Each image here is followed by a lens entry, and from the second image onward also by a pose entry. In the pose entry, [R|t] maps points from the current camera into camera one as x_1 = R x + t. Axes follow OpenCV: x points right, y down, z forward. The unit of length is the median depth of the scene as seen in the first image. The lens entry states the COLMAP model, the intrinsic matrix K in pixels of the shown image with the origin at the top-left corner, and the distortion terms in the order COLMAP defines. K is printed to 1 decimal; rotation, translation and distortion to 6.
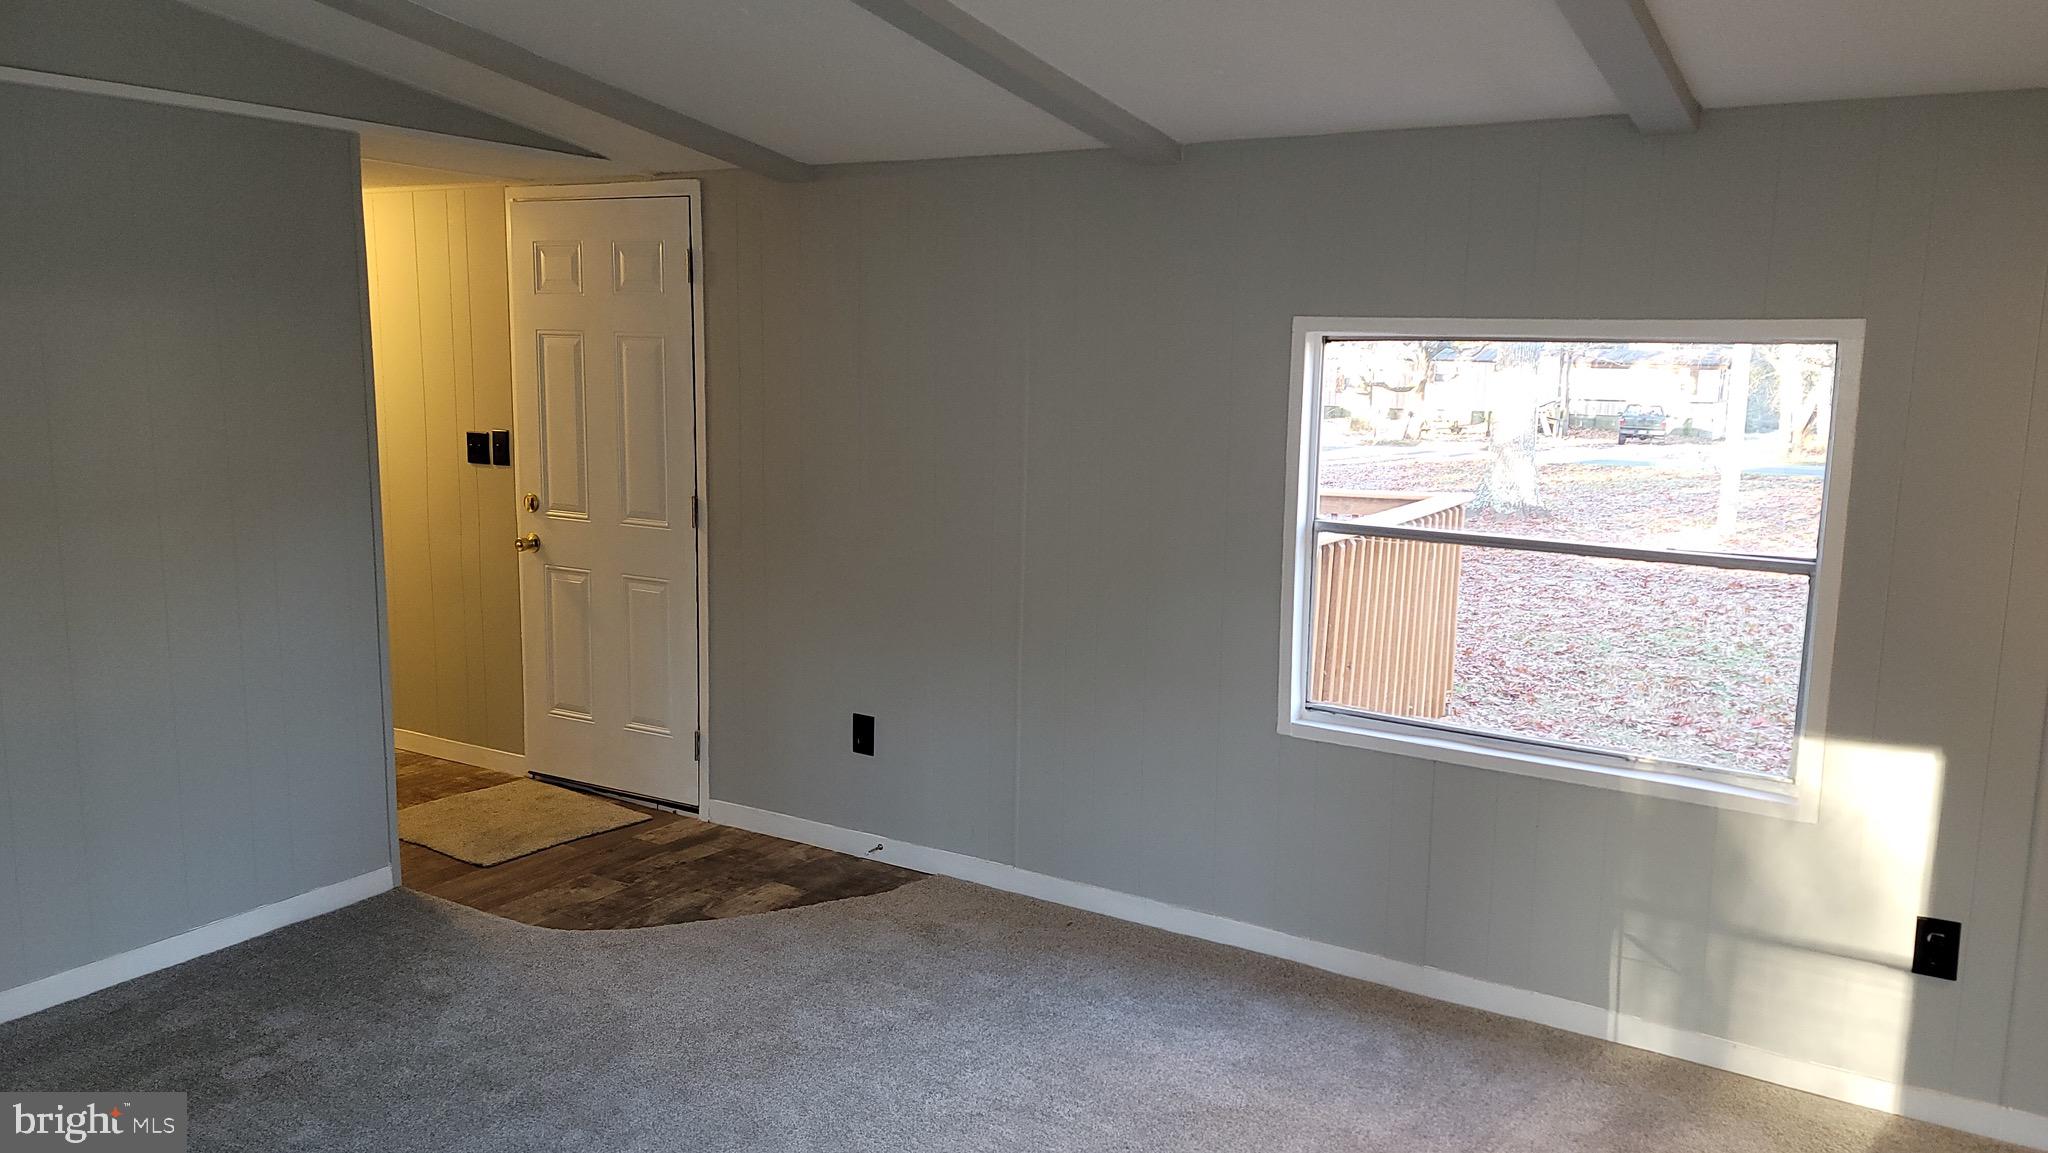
lens RADIAL K [[1502.2, 0, 1016.9], [0, 1502.2, 576.9], [0, 0, 1]] dist [0.053276, -0.004950]
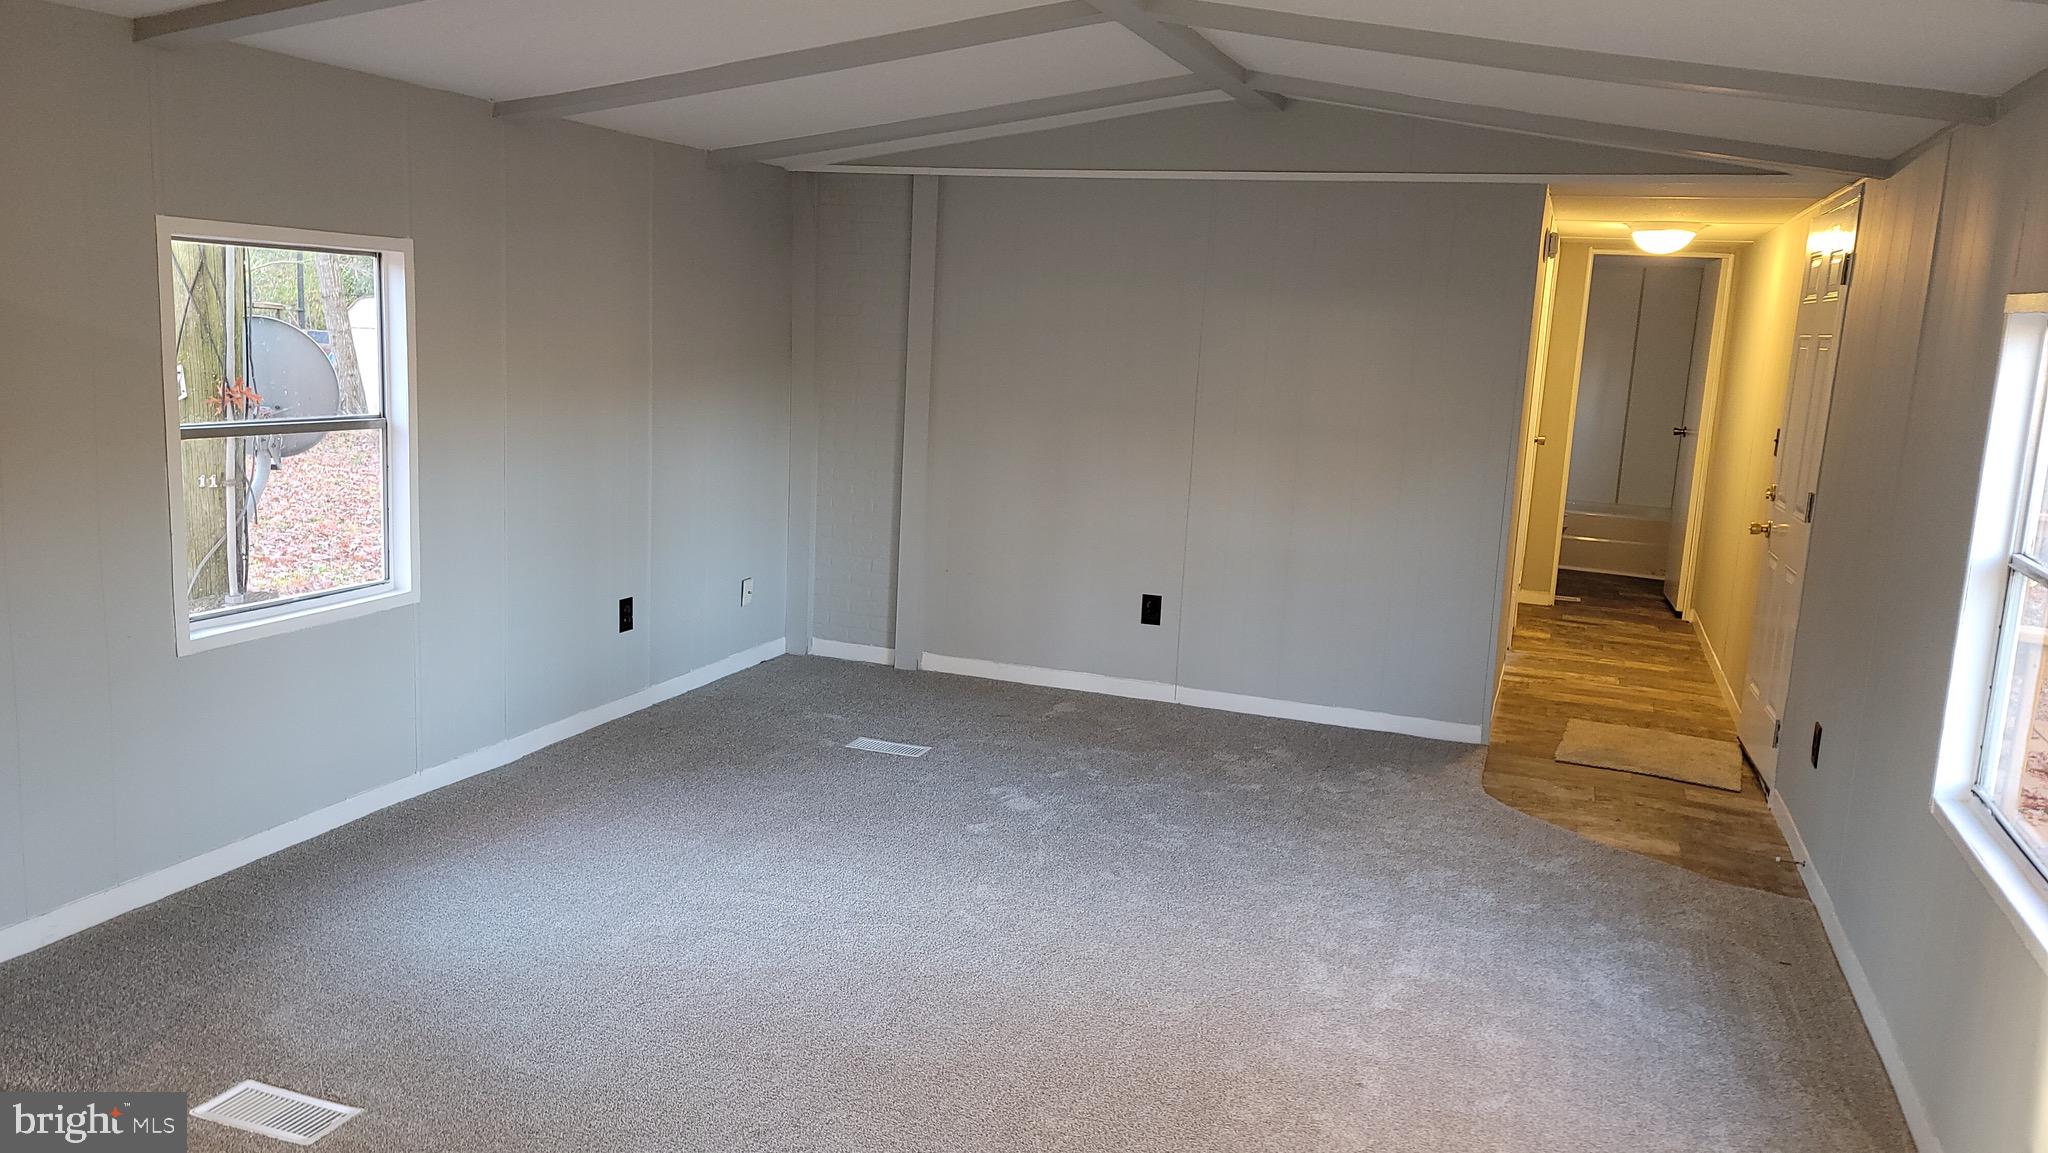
lens RADIAL K [[1502.2, 0, 1016.9], [0, 1502.2, 576.9], [0, 0, 1]] dist [0.053276, -0.004950]
pose [[0.185351, 0.159509, -0.969640, 0.761192], [-0.191711, 0.973647, 0.123522, -0.024384], [0.963790, 0.162996, 0.211046, 0.288189]]
